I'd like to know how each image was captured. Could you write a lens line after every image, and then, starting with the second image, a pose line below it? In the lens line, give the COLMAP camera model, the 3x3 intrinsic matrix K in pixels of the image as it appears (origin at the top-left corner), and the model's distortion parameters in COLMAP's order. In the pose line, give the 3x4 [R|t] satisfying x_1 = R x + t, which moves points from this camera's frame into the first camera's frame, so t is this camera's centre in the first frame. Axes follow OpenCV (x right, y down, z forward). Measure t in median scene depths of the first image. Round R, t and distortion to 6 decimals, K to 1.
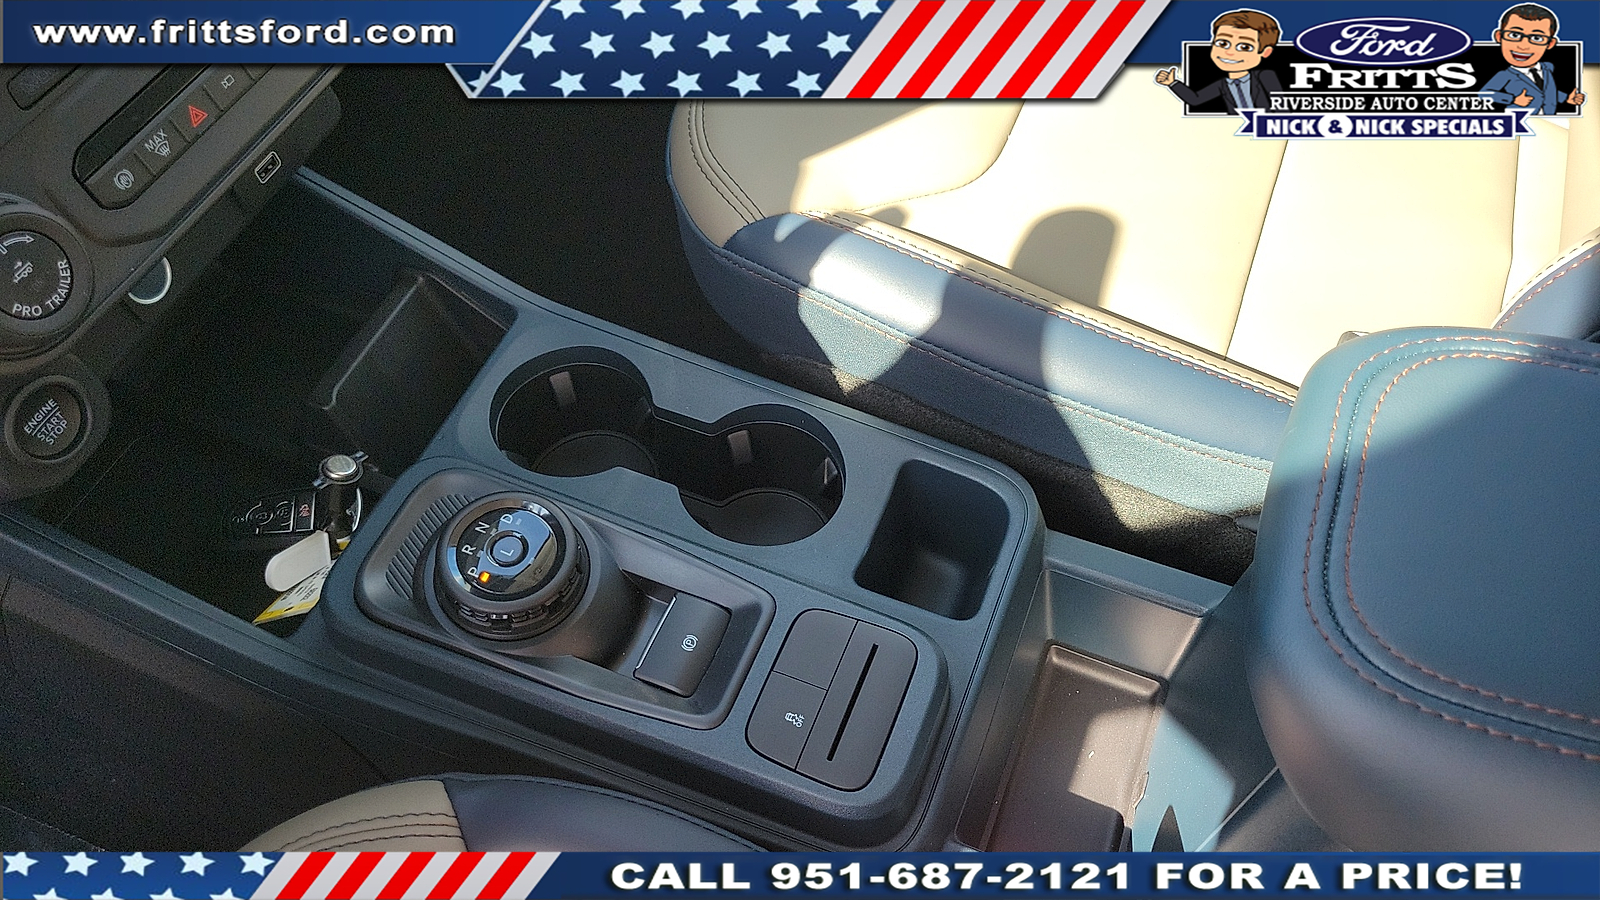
lens RADIAL K [[1176.3, 0, 803.0], [0, 1176.3, 457.5], [0, 0, 1]] dist [-0.002436, -0.008111]
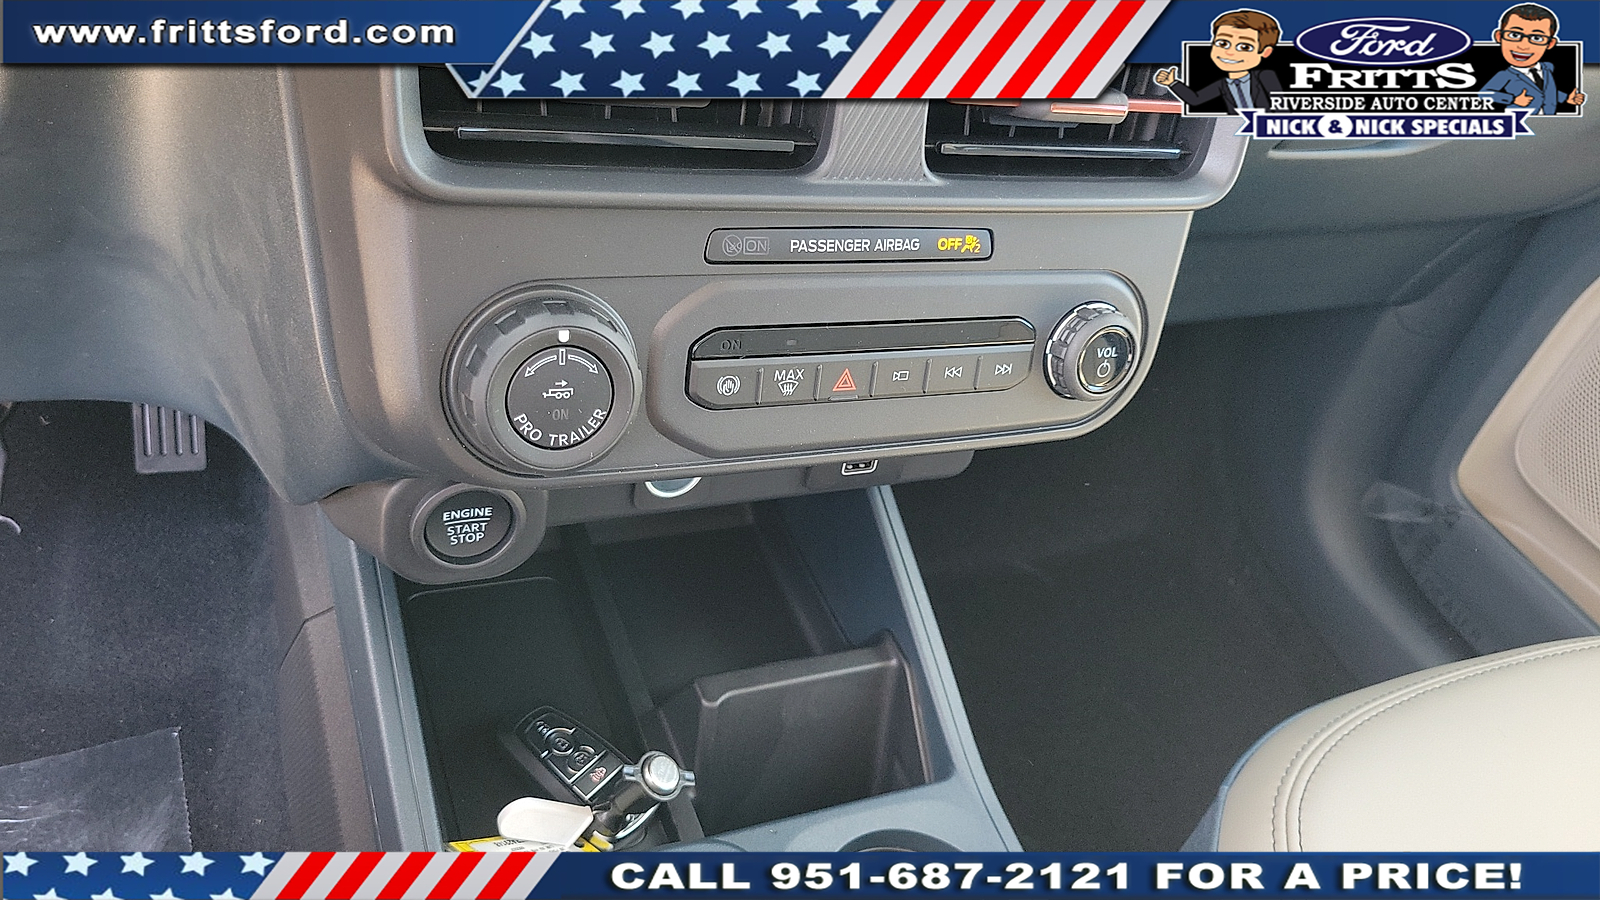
lens RADIAL K [[1176.3, 0, 798.7], [0, 1176.3, 447.7], [0, 0, 1]] dist [-0.002436, -0.008111]
pose [[0.678104, 0.595354, -0.430963, -0.116048], [-0.710367, 0.681344, -0.176491, -0.068169], [0.188559, 0.425821, 0.884942, 0.211155]]
